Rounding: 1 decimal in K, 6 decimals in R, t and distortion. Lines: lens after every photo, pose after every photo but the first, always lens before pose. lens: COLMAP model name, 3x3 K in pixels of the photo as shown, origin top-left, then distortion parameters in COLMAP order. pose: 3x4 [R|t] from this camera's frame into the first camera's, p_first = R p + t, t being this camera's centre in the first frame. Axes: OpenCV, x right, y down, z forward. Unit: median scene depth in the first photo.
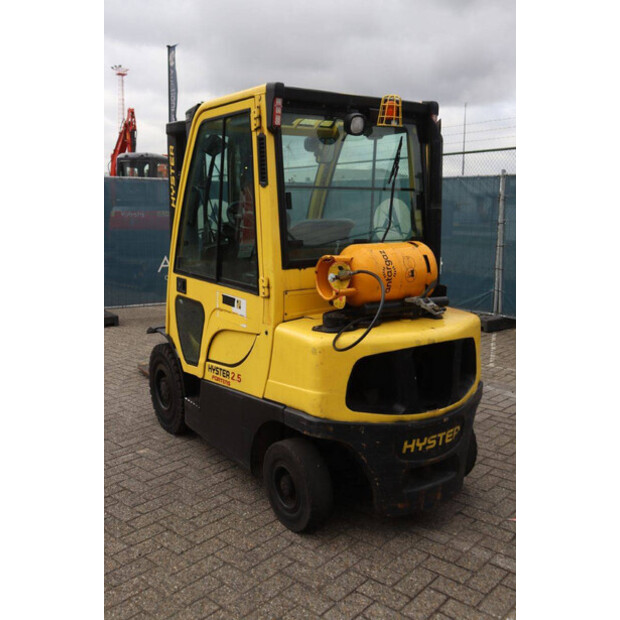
lens RADIAL K [[639.1, 0, 310.0], [0, 639.1, 310.0], [0, 0, 1]] dist [-0.090018, 0.149982]
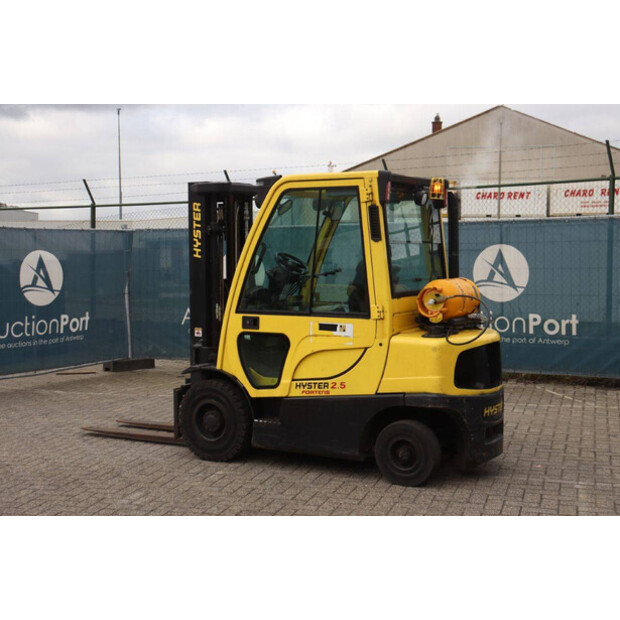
lens RADIAL K [[978.2, 0, 313.5], [0, 978.2, 302.4], [0, 0, 1]] dist [0.129434, 0.117469]
pose [[0.900715, -0.032404, 0.433201, -1.100529], [0.082439, 0.991843, -0.097217, 0.137459], [-0.426517, 0.123278, 0.896039, -0.851034]]
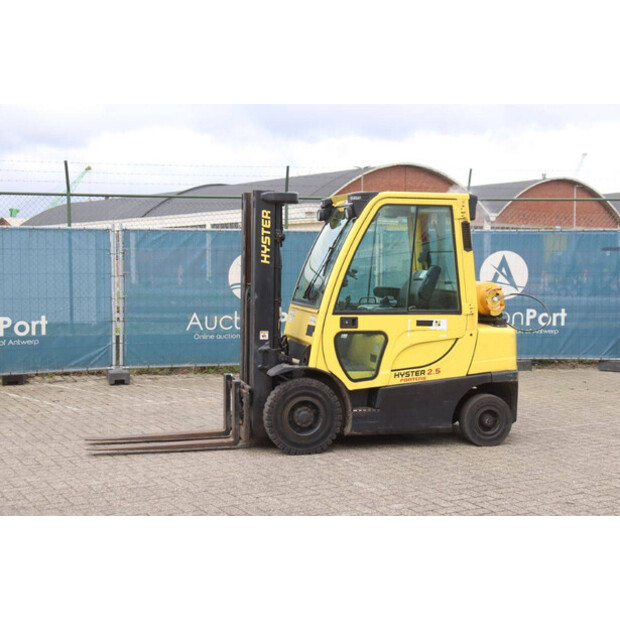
lens RADIAL K [[978.2, 0, 313.5], [0, 978.2, 302.4], [0, 0, 1]] dist [0.129434, 0.117469]
pose [[0.314463, -0.047436, 0.948084, -2.650437], [0.153099, 0.988210, -0.001337, -0.109973], [-0.936842, 0.145571, 0.318018, 0.529106]]
